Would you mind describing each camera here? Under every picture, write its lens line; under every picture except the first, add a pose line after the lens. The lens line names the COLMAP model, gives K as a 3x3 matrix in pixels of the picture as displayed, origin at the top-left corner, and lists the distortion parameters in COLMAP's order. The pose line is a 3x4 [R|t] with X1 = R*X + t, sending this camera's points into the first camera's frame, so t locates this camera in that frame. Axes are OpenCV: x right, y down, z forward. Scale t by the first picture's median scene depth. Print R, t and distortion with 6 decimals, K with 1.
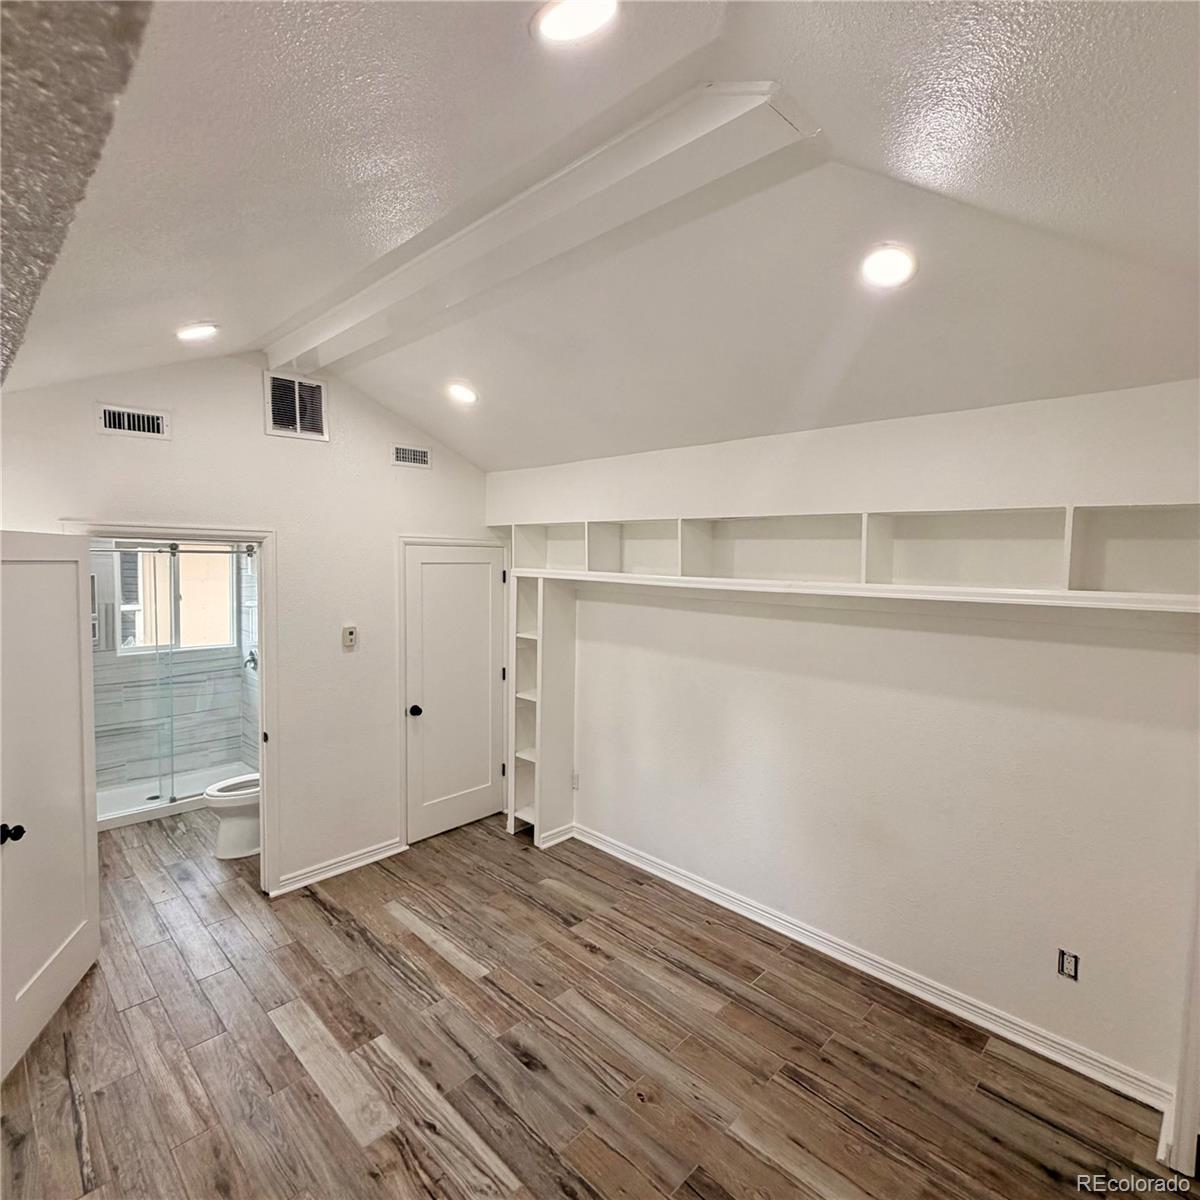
lens RADIAL K [[639.4, 0, 606.7], [0, 639.4, 597.5], [0, 0, 1]] dist [0.004971, -0.001651]
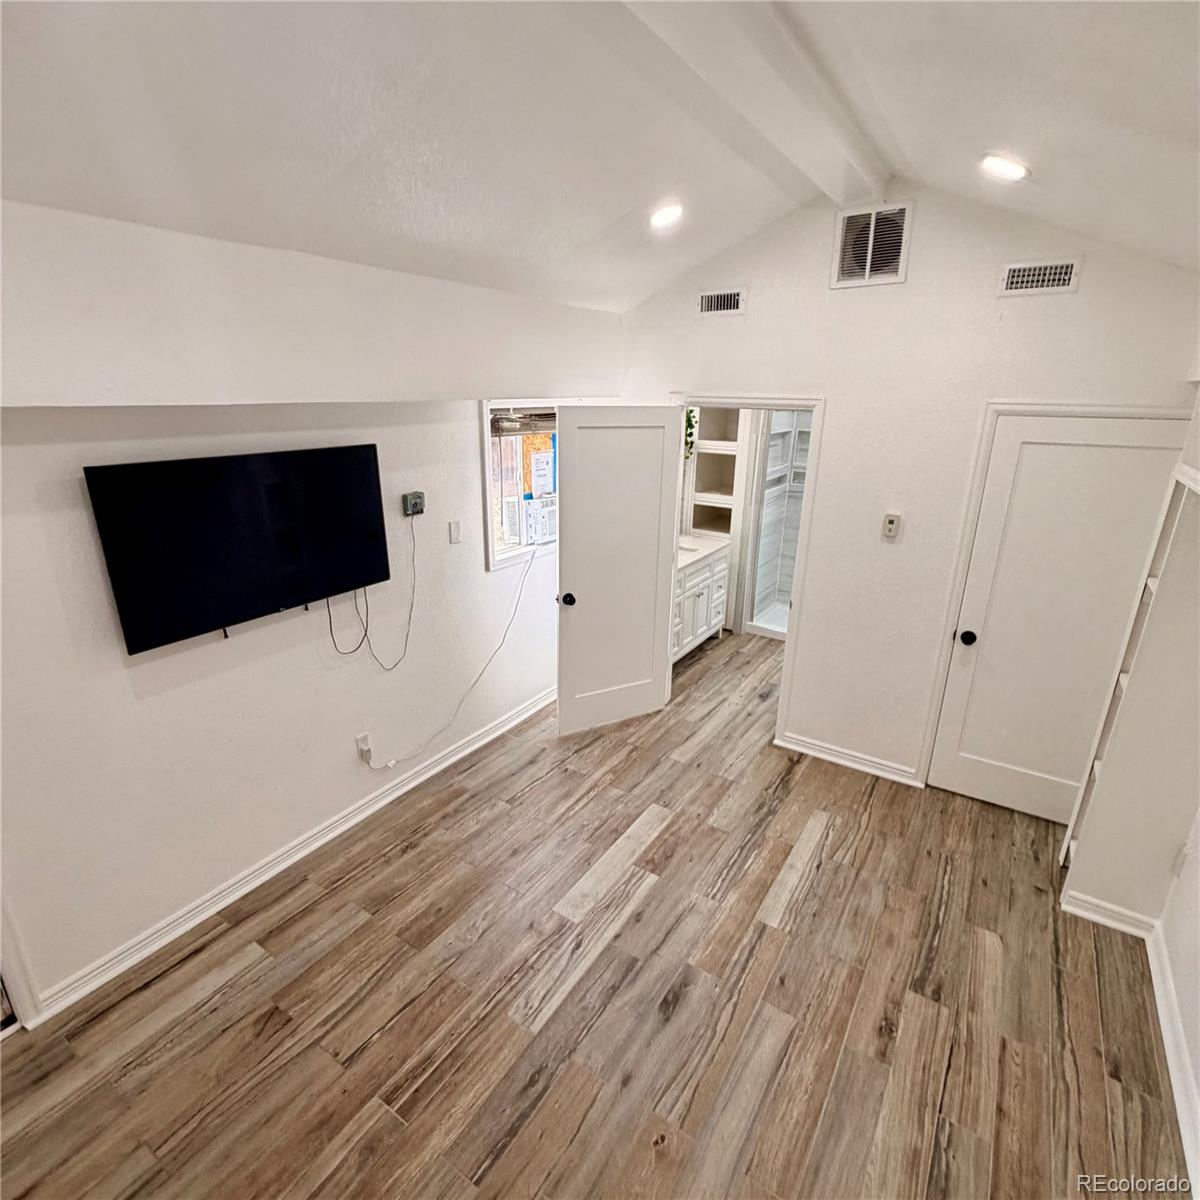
lens RADIAL K [[639.4, 0, 603.2], [0, 639.4, 600.3], [0, 0, 1]] dist [0.004971, -0.001651]
pose [[0.181630, 0.299679, -0.936591, 0.555801], [-0.068994, 0.953970, 0.291859, -0.103894], [0.980944, 0.011609, 0.193946, 0.705604]]
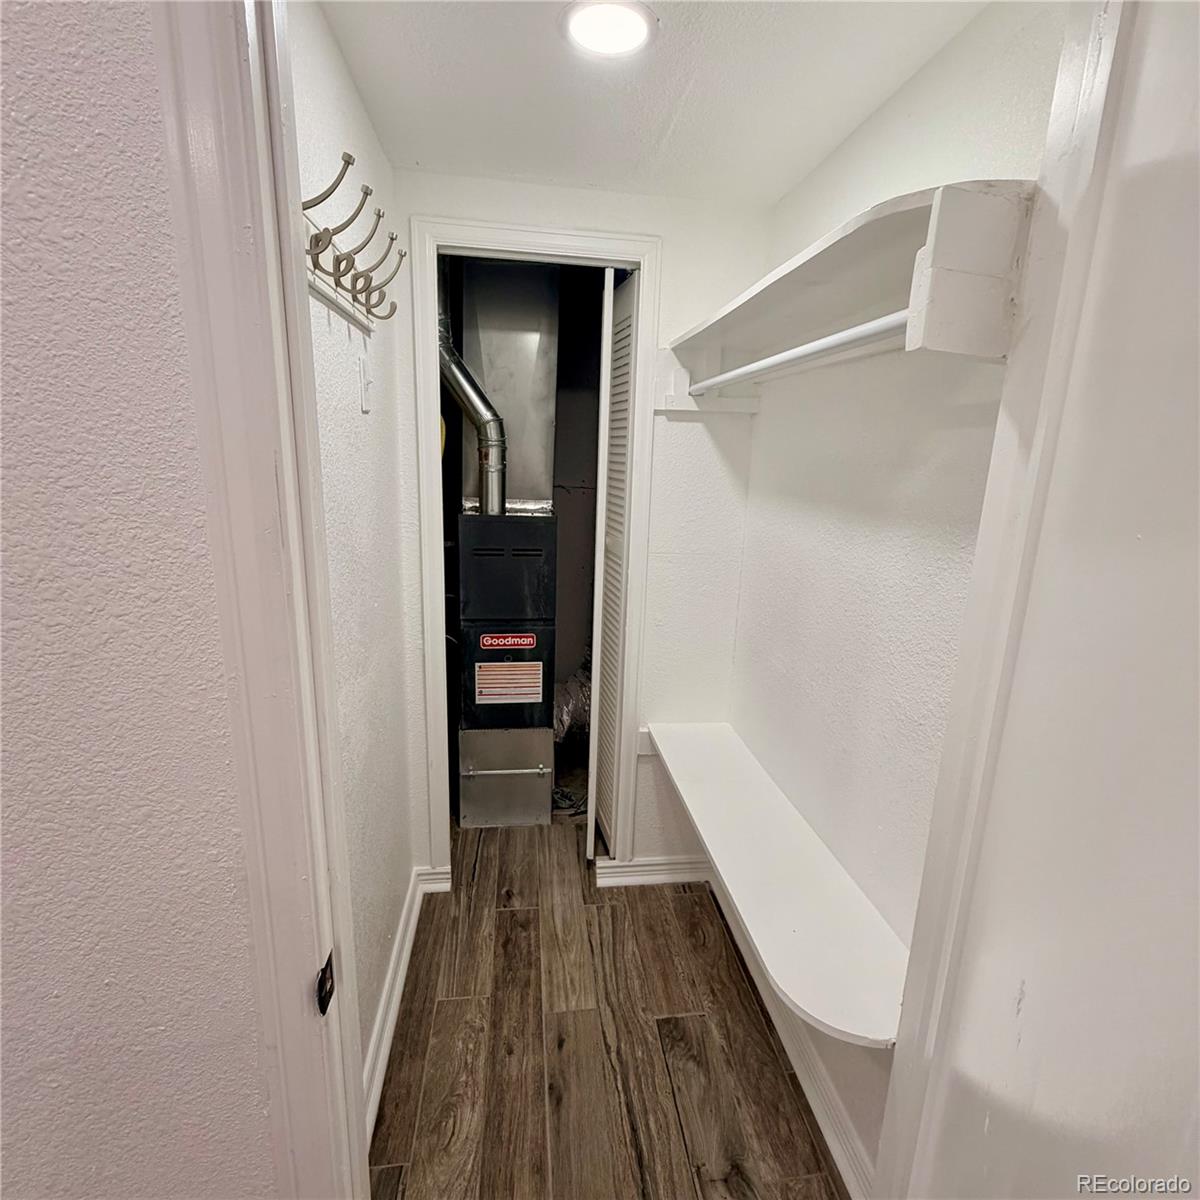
lens RADIAL K [[639.4, 0, 601.3], [0, 639.4, 599.2], [0, 0, 1]] dist [0.004971, -0.001651]
pose [[-0.769204, -0.182164, 0.612488, -0.407609], [-0.003029, 0.959534, 0.281578, 0.089632], [-0.638996, 0.214736, -0.738629, 1.462839]]
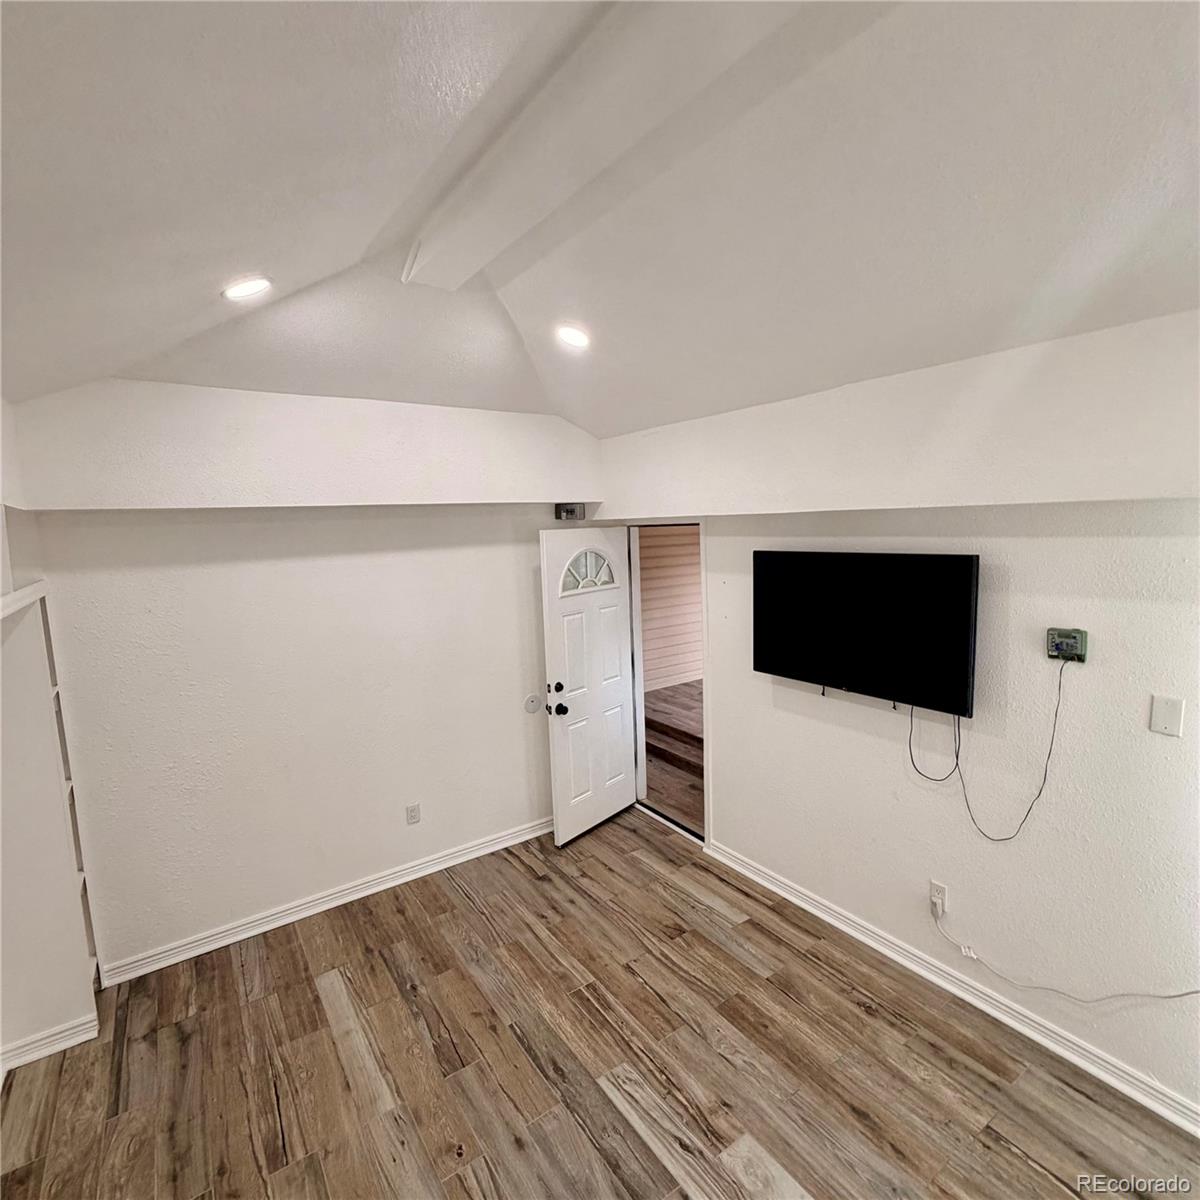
lens RADIAL K [[639.4, 0, 597.1], [0, 639.4, 593.0], [0, 0, 1]] dist [0.004971, -0.001651]
pose [[-0.978170, -0.007854, 0.207656, -0.293691], [0.028129, 0.985083, 0.169764, -0.132815], [-0.205892, 0.171899, -0.963358, 1.569325]]
